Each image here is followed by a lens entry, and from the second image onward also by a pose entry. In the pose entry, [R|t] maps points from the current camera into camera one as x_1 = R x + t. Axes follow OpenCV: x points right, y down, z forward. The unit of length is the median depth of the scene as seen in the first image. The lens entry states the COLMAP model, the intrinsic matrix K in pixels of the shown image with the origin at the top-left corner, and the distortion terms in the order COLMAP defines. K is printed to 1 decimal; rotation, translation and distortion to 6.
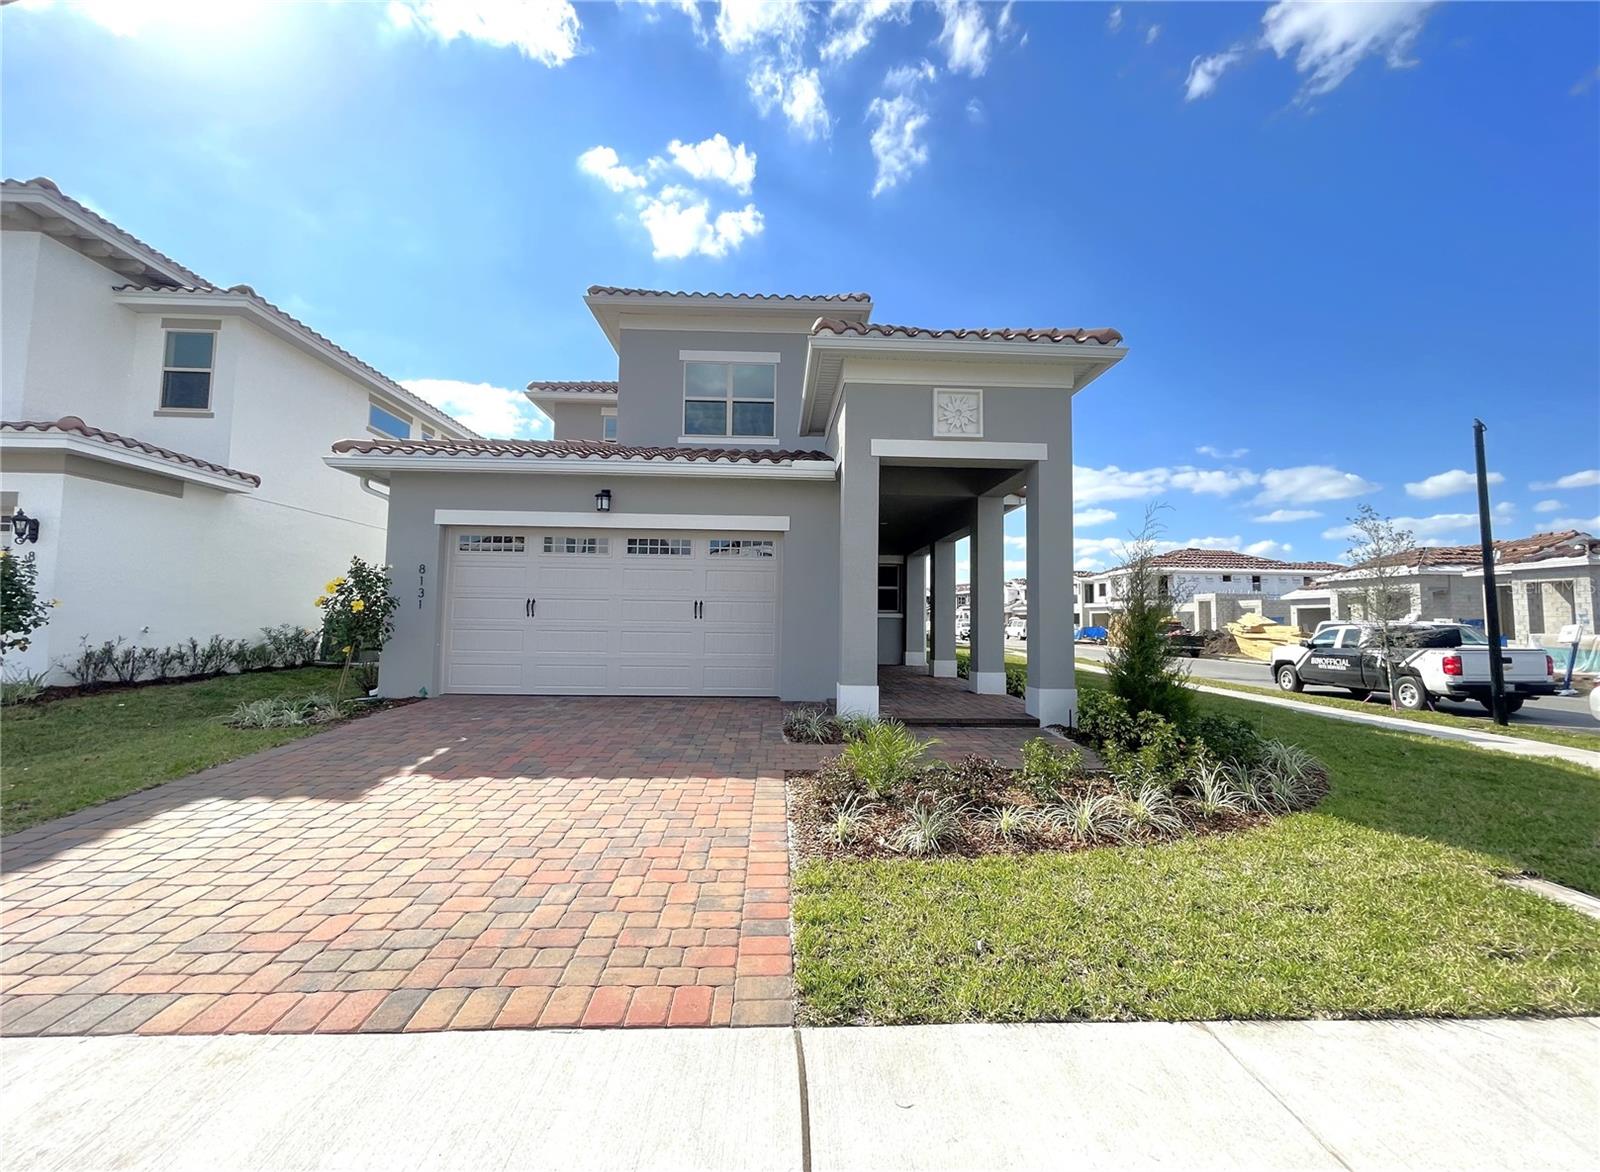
lens RADIAL K [[654.5, 0, 800.0], [0, 654.5, 586.0], [0, 0, 1]] dist [-0.006439, 0.000039]
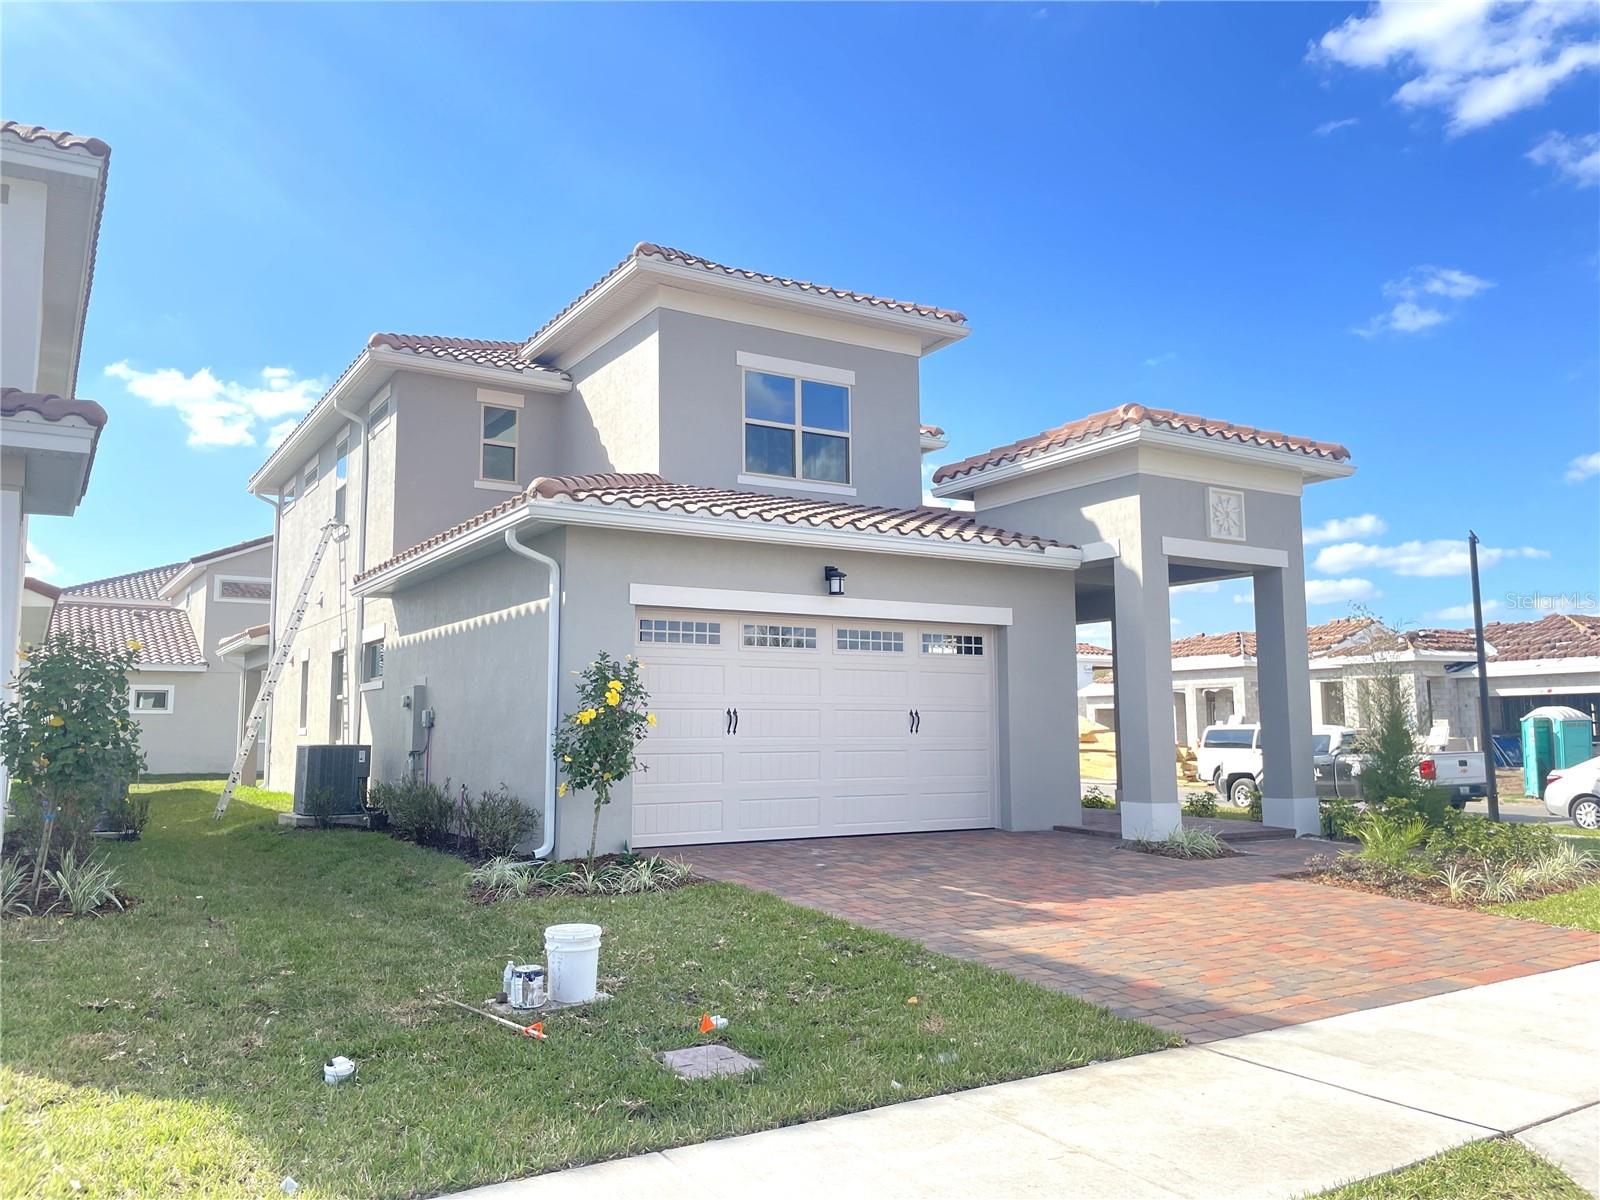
lens RADIAL K [[1239.7, 0, 780.0], [0, 1239.7, 607.2], [0, 0, 1]] dist [0.006578, 0.001121]
pose [[0.874146, 0.032983, 0.484543, -1.018356], [-0.009262, 0.998642, -0.051268, -0.023507], [-0.485576, 0.040327, 0.873264, -0.228820]]
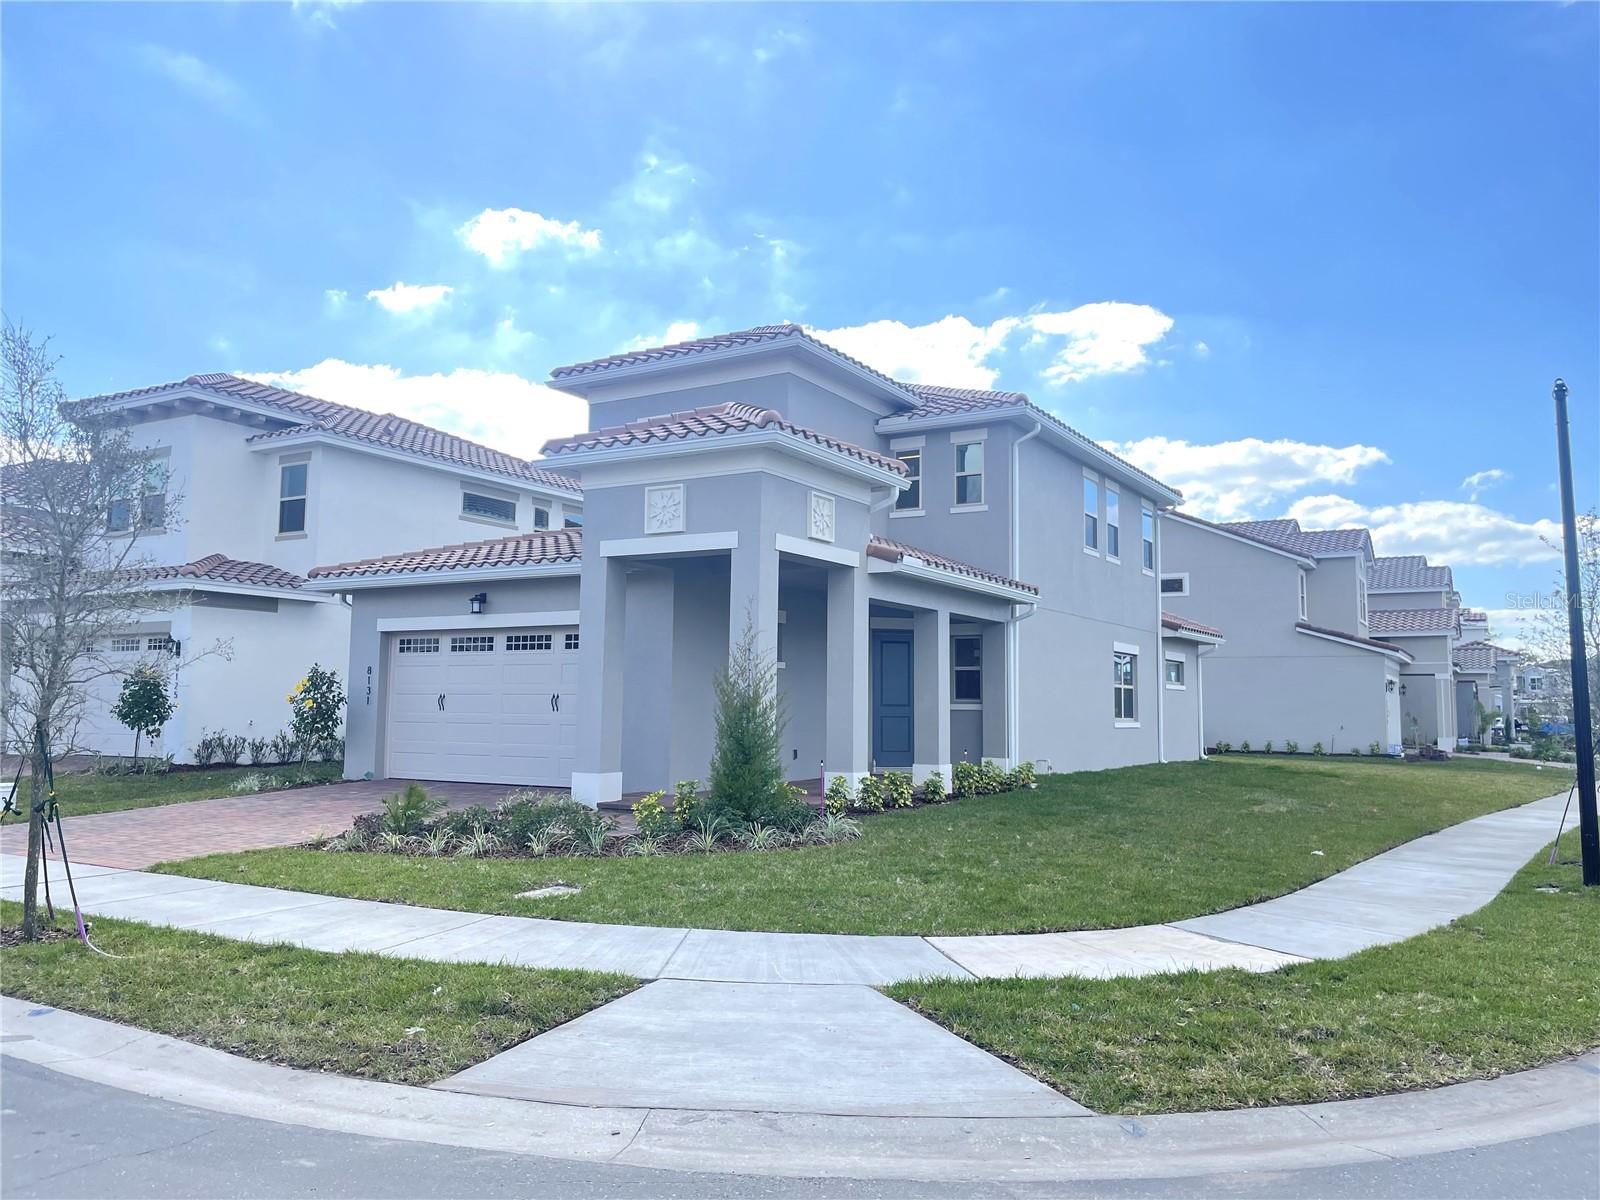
lens RADIAL K [[1239.7, 0, 780.0], [0, 1239.7, 607.2], [0, 0, 1]] dist [0.006578, 0.001121]
pose [[0.827694, -0.051202, -0.558839, 1.226475], [0.030585, 0.998465, -0.046182, -0.012985], [0.560345, 0.021133, 0.827990, -0.417160]]
